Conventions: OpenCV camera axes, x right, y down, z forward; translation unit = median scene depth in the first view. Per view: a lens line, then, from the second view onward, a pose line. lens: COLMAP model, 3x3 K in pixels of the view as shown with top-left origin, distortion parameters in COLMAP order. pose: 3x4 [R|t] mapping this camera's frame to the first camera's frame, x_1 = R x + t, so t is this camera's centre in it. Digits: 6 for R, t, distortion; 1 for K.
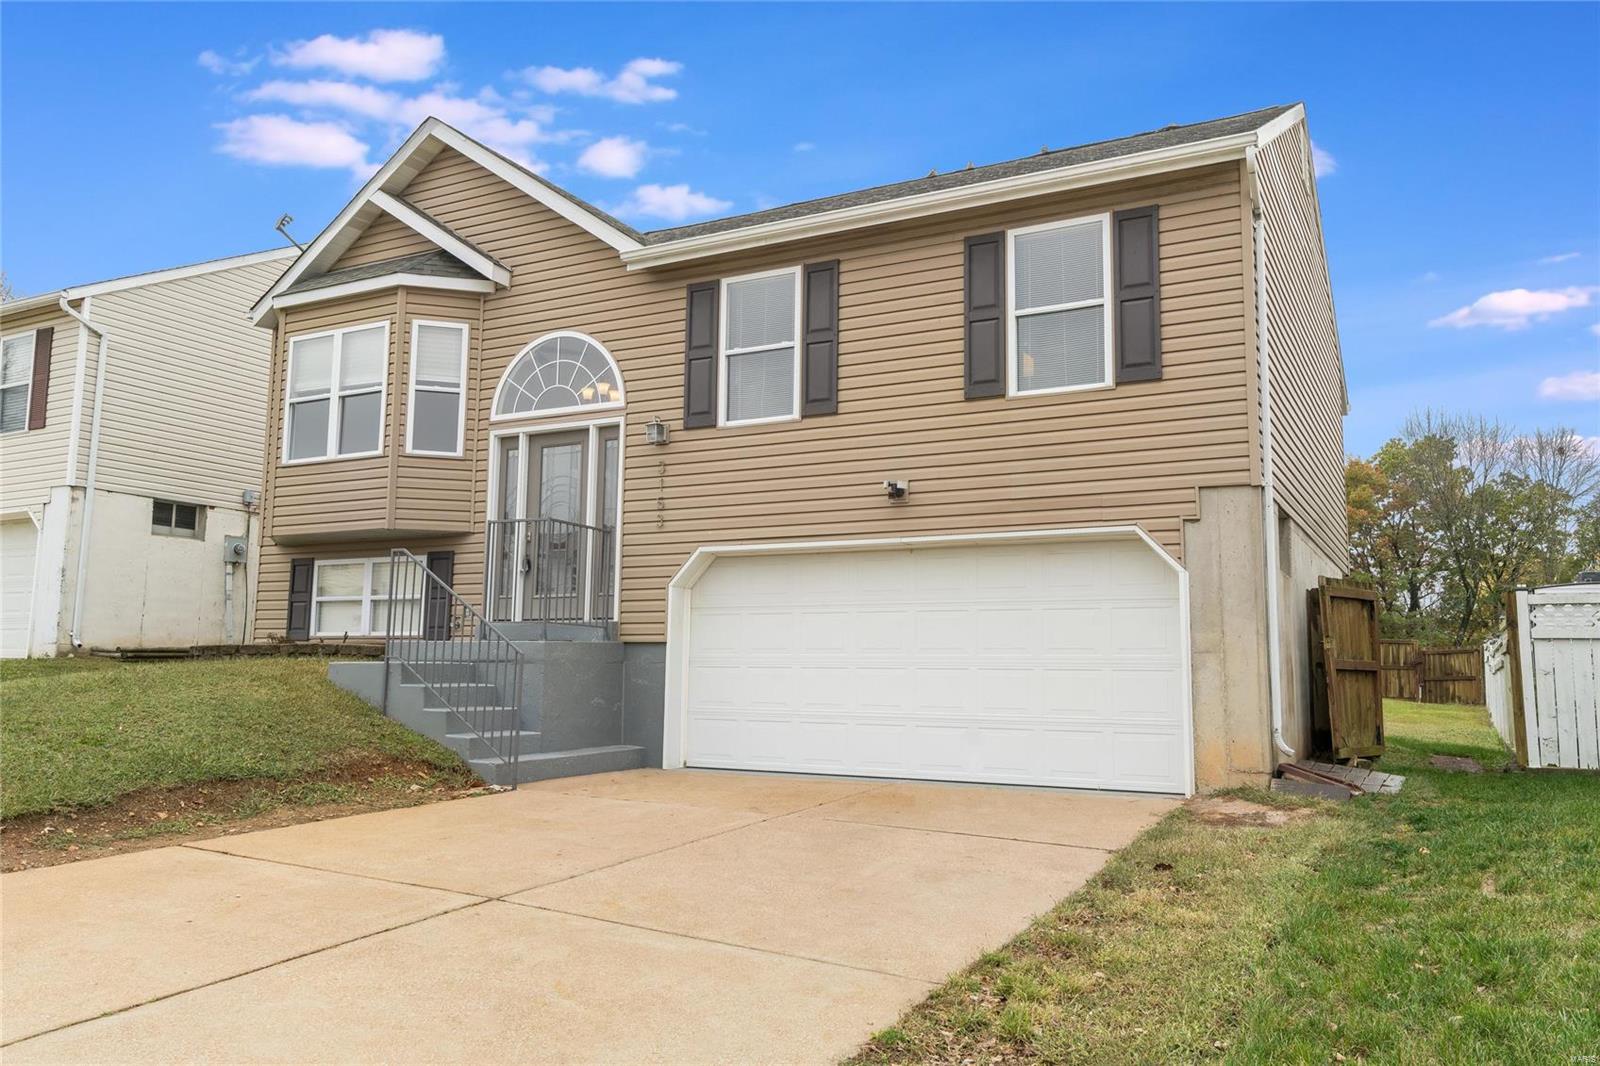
lens RADIAL K [[1226.1, 0, 800.0], [0, 1226.1, 533.0], [0, 0, 1]] dist [0.011026, -0.002645]
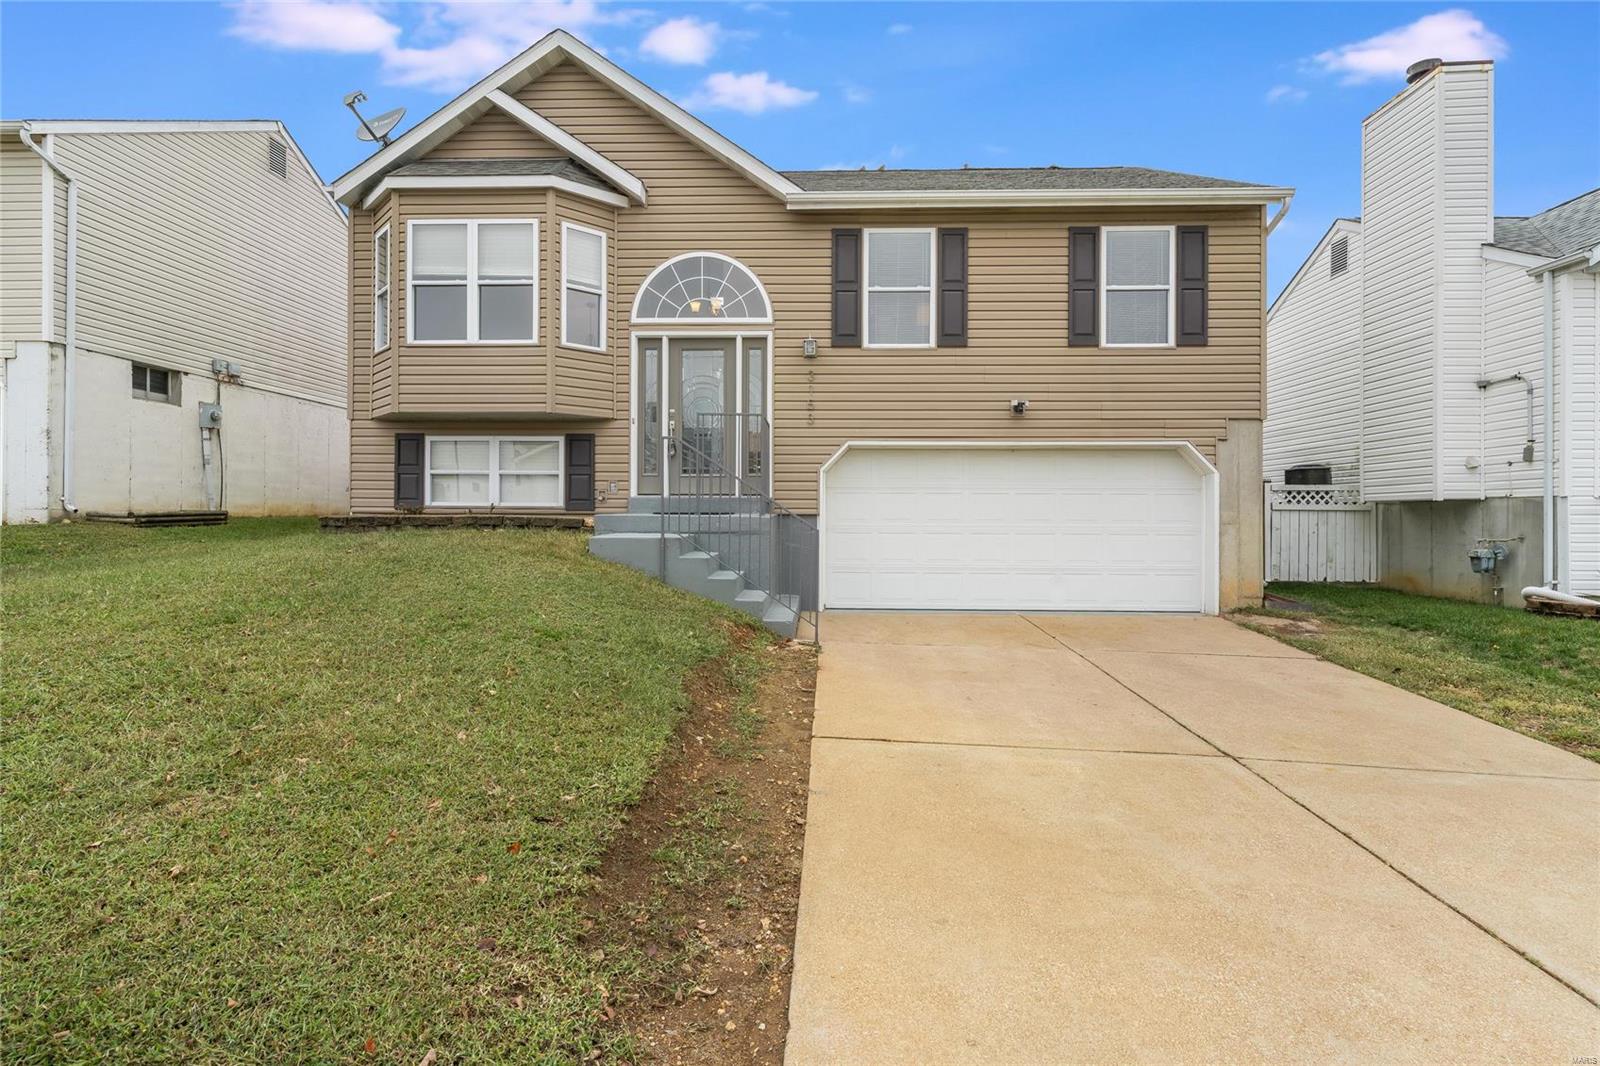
lens RADIAL K [[795.1, 0, 801.6], [0, 795.1, 521.0], [0, 0, 1]] dist [-0.000123, 0.002206]
pose [[0.895198, -0.010548, 0.445544, -0.445735], [-0.046679, 0.992002, 0.117274, -0.000967], [-0.443218, -0.125782, 0.887546, 0.239266]]
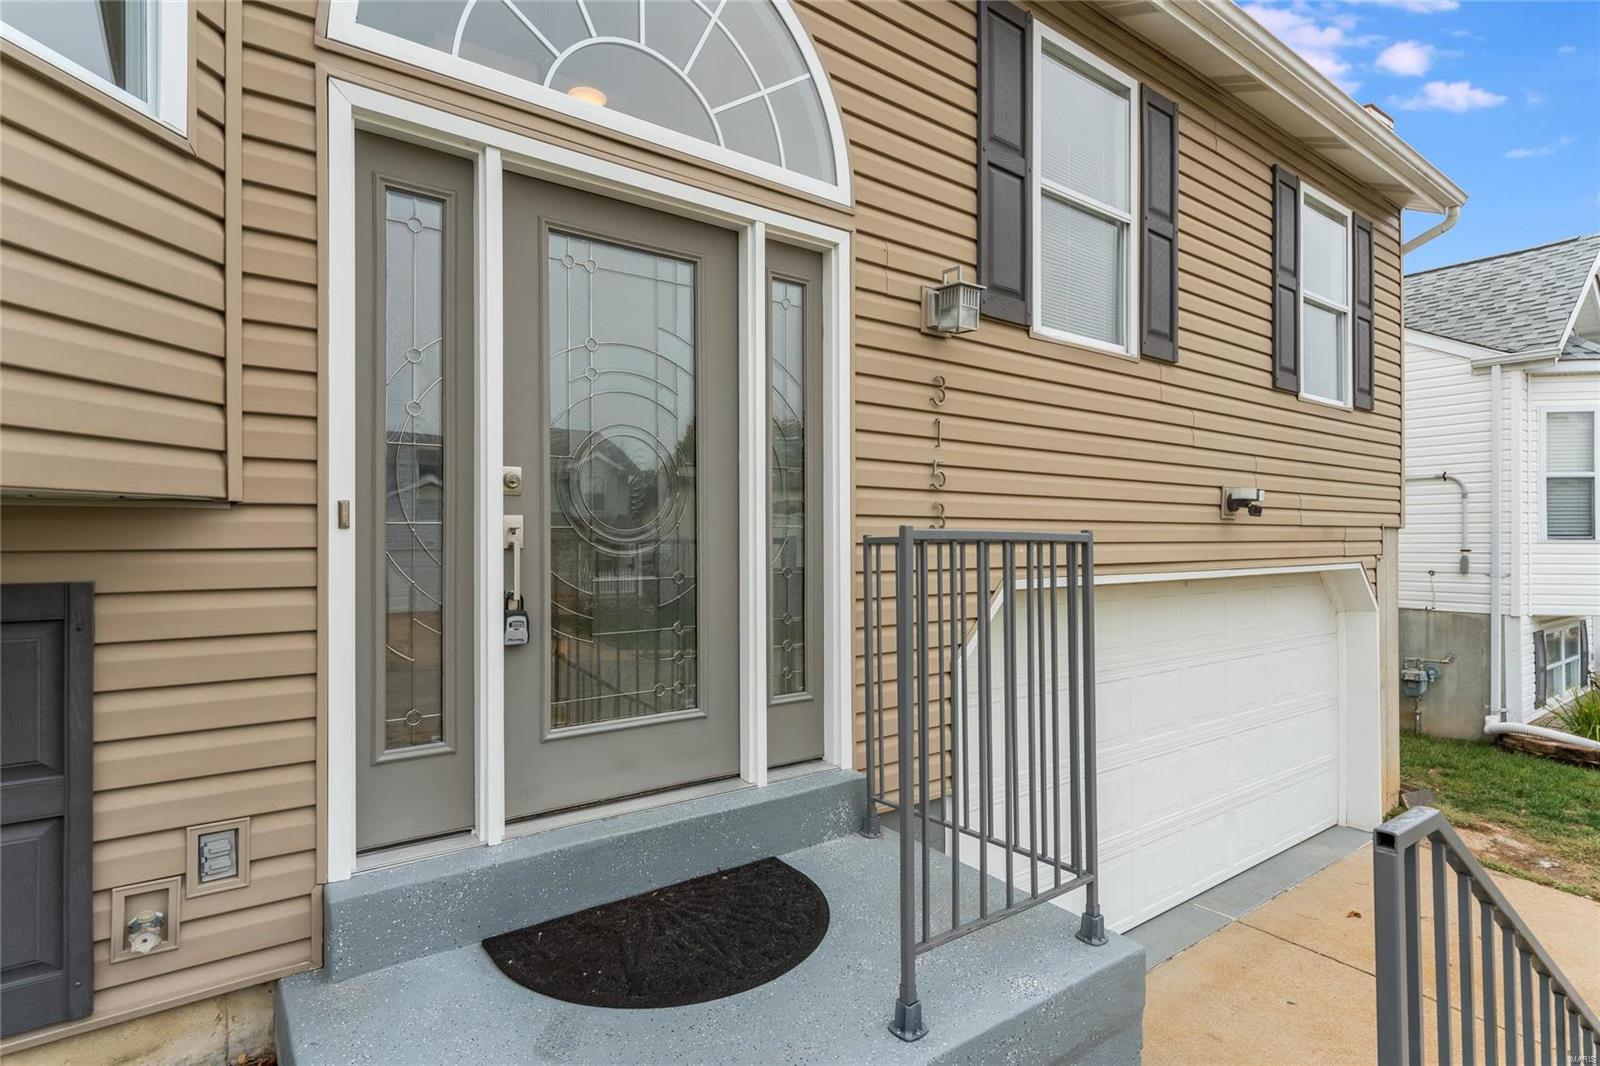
lens RADIAL K [[825.8, 0, 800.0], [0, 825.8, 533.0], [0, 0, 1]] dist [0.001066, 0.000818]
pose [[0.414219, -0.006585, 0.910154, -0.362115], [-0.105174, 0.992929, 0.055050, -0.014093], [-0.904080, -0.118527, 0.410597, 0.841960]]
